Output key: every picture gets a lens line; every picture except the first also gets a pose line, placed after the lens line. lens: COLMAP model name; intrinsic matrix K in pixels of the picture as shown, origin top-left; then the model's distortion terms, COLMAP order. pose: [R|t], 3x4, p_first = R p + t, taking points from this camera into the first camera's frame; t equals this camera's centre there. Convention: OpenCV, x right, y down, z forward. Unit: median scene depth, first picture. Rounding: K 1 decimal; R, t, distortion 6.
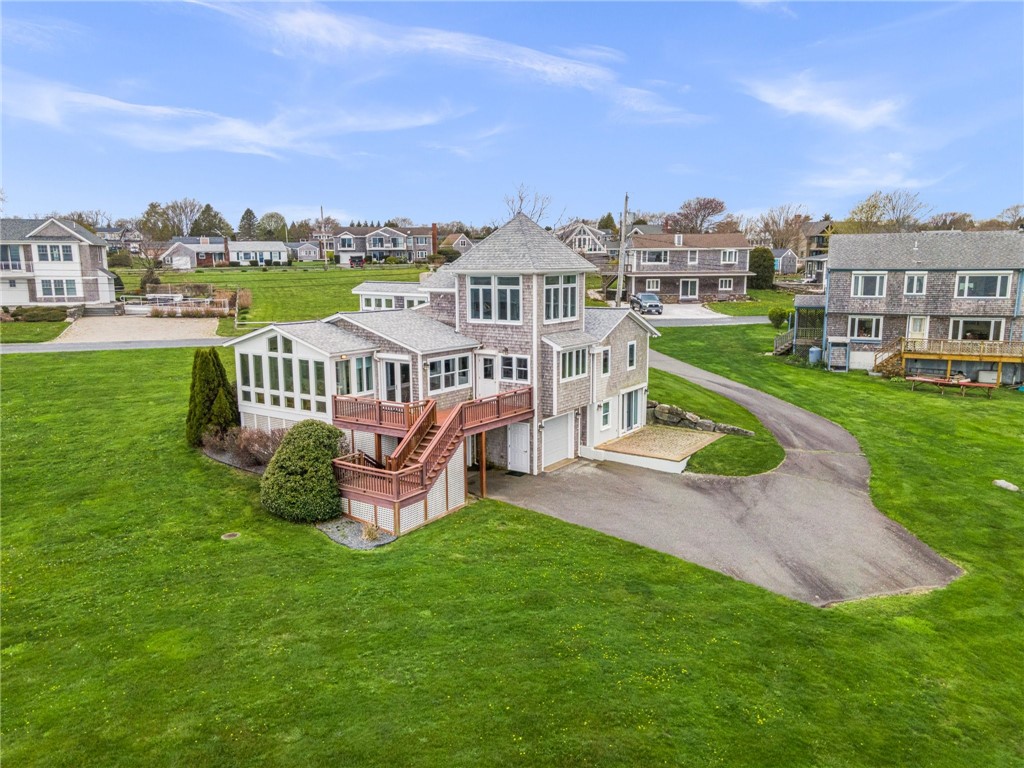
lens RADIAL K [[781.6, 0, 512.0], [0, 781.6, 384.0], [0, 0, 1]] dist [0.039152, 0.001011]
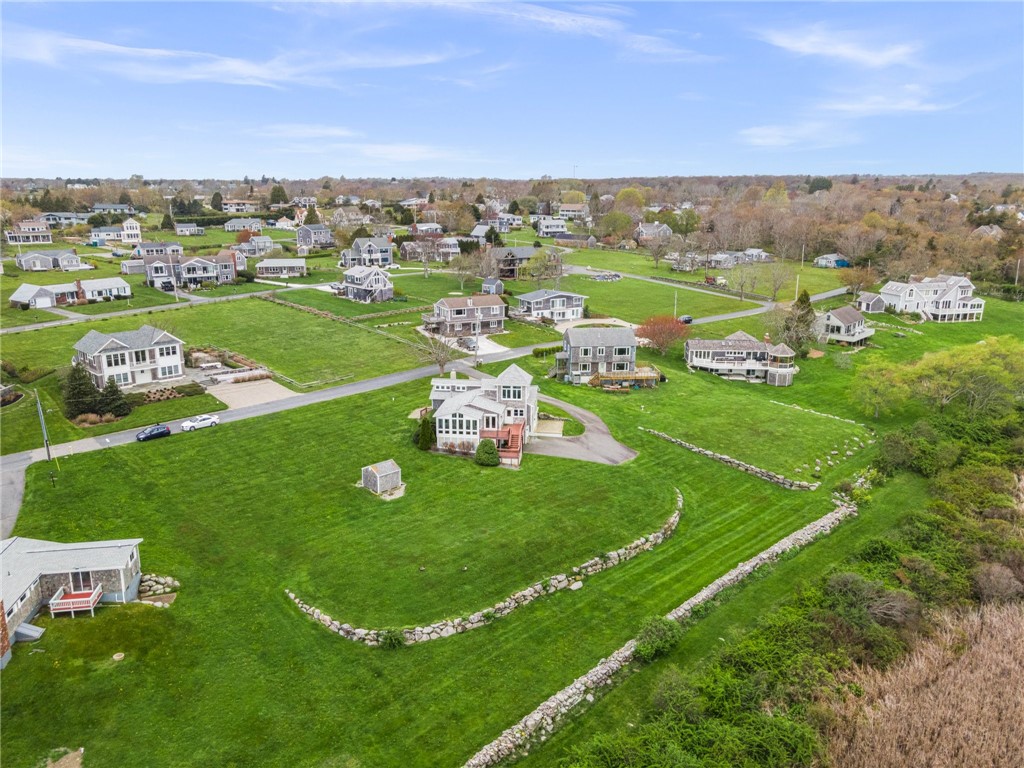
lens RADIAL K [[781.6, 0, 512.0], [0, 781.6, 384.0], [0, 0, 1]] dist [0.039152, 0.001011]
pose [[0.886753, -0.107996, 0.449451, -1.418165], [0.065814, 0.991916, 0.108494, -0.476181], [-0.457535, -0.066628, 0.886692, -1.804754]]
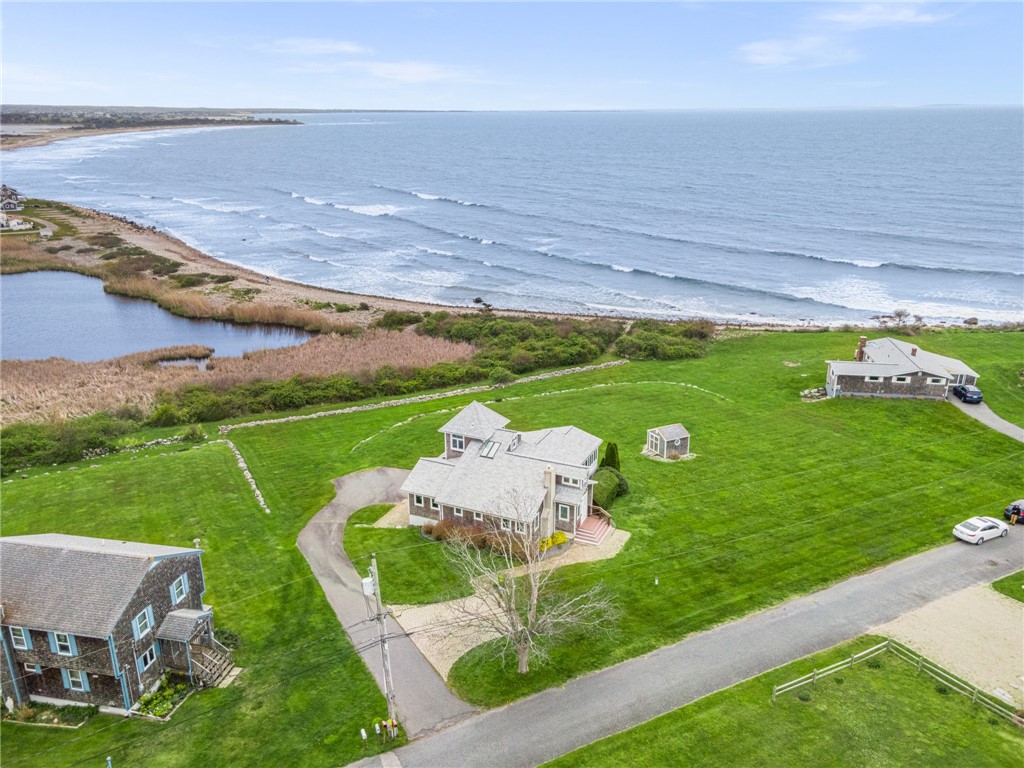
lens RADIAL K [[781.6, 0, 512.0], [0, 781.6, 384.0], [0, 0, 1]] dist [0.039152, 0.001011]
pose [[-0.986280, 0.062013, -0.152990, 0.225638], [-0.018414, 0.879650, 0.475265, -1.241071], [0.164050, 0.471562, -0.866439, 2.777084]]
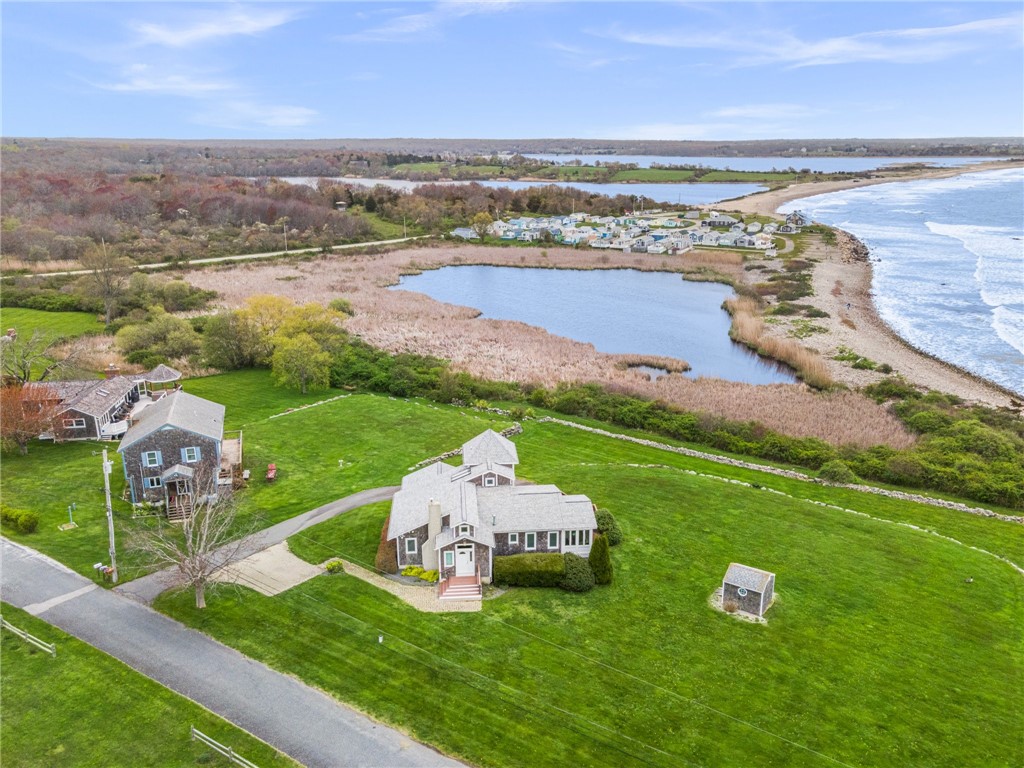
lens RADIAL K [[801.9, 0, 512.0], [0, 801.9, 384.0], [0, 0, 1]] dist [0.035052, -0.001814]
pose [[-0.630222, -0.217433, 0.745348, -1.602709], [0.128543, 0.917518, 0.376348, -1.126962], [-0.765700, 0.332992, -0.550290, 2.083391]]
